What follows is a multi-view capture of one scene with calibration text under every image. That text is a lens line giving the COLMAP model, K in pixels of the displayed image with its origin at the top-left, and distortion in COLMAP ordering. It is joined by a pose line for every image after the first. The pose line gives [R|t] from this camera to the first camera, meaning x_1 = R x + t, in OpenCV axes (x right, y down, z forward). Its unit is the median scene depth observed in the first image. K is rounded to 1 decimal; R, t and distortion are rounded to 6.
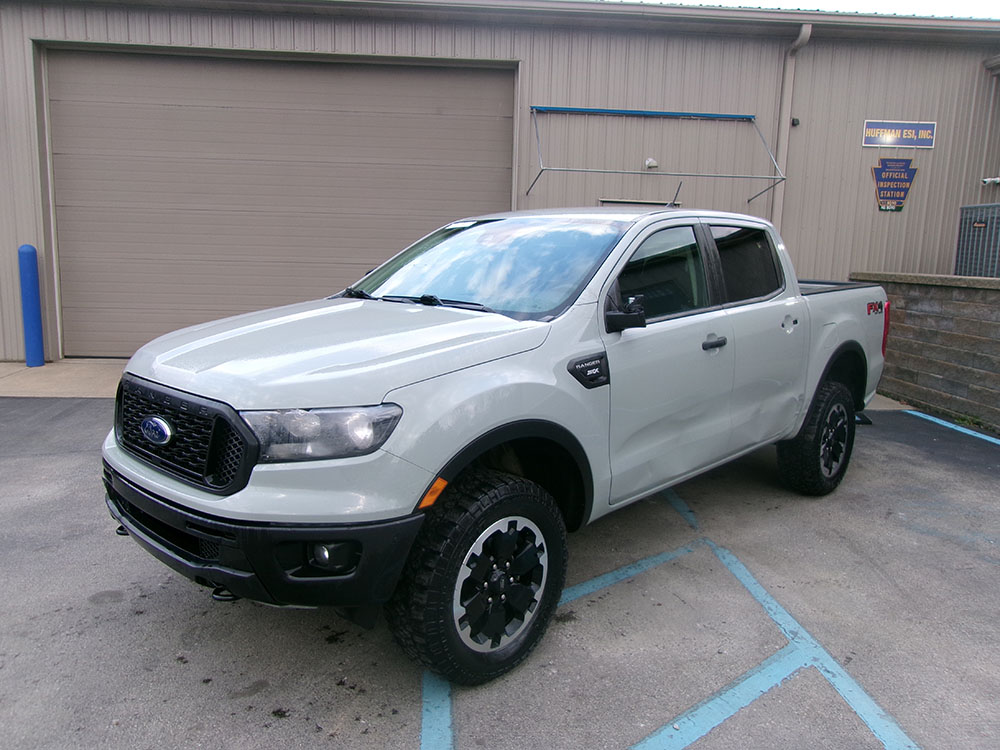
lens RADIAL K [[769.5, 0, 494.4], [0, 769.5, 381.4], [0, 0, 1]] dist [-0.024283, 0.041670]
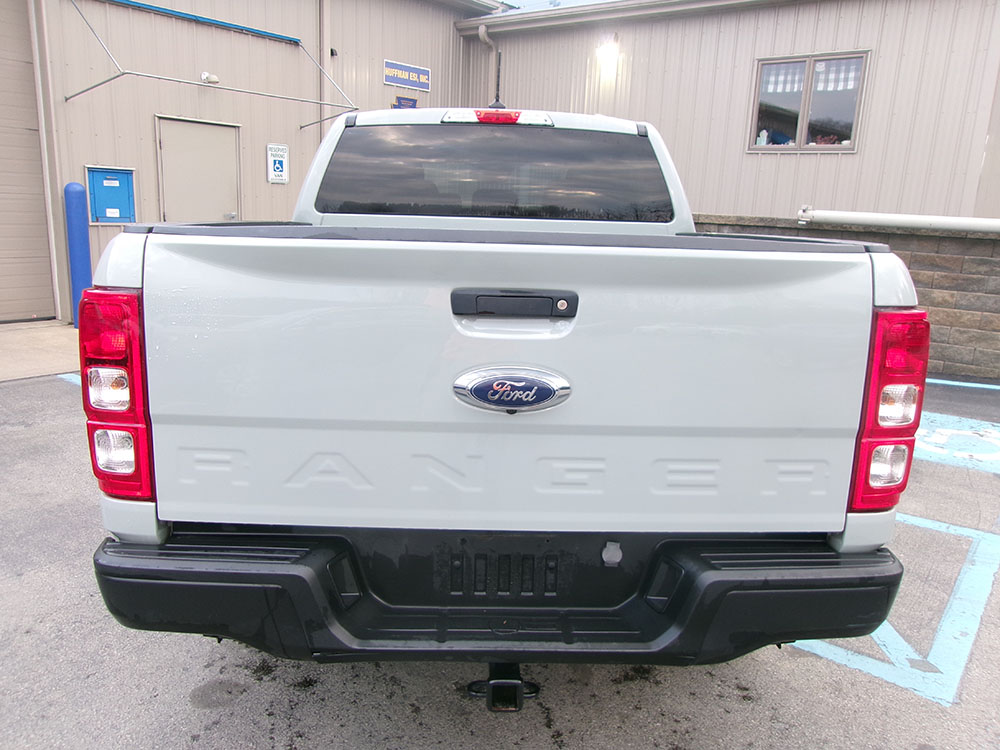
lens RADIAL K [[769.5, 0, 494.4], [0, 769.5, 381.4], [0, 0, 1]] dist [-0.024283, 0.041670]
pose [[0.668706, -0.169027, 0.724060, -0.296566], [0.101304, 0.985449, 0.136487, -0.021257], [-0.736594, -0.017920, 0.676098, 0.140145]]
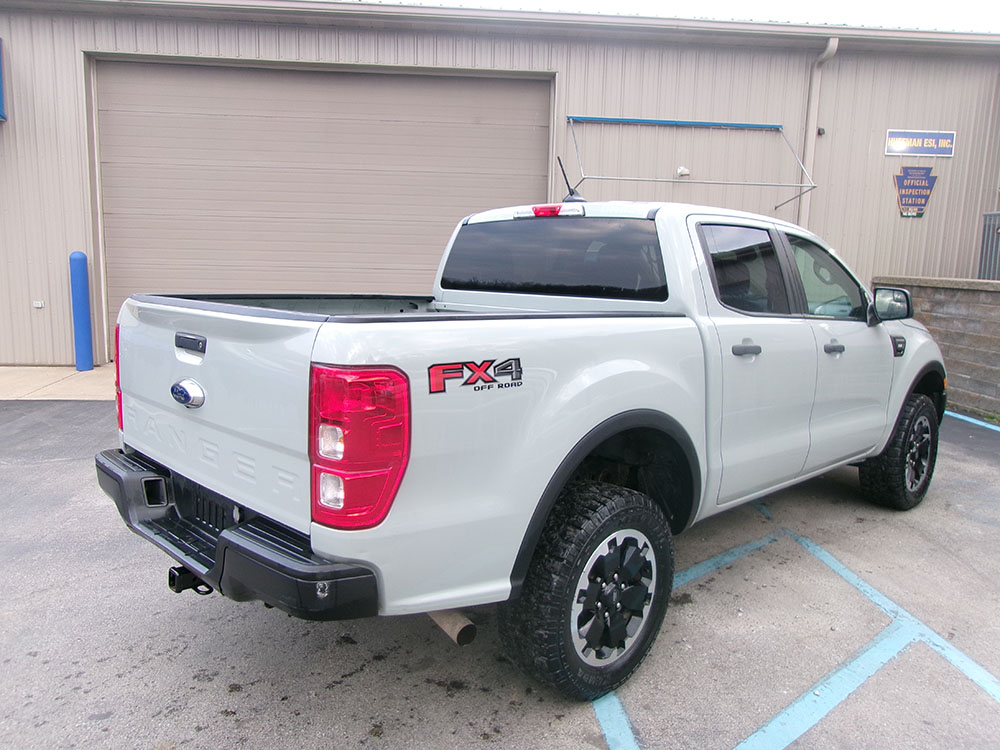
lens RADIAL K [[769.5, 0, 494.4], [0, 769.5, 381.4], [0, 0, 1]] dist [-0.024283, 0.041670]
pose [[0.999872, -0.004358, 0.015367, -0.069098], [0.004404, 0.999986, -0.002948, 0.000375], [-0.015354, 0.003015, 0.999878, -0.029187]]
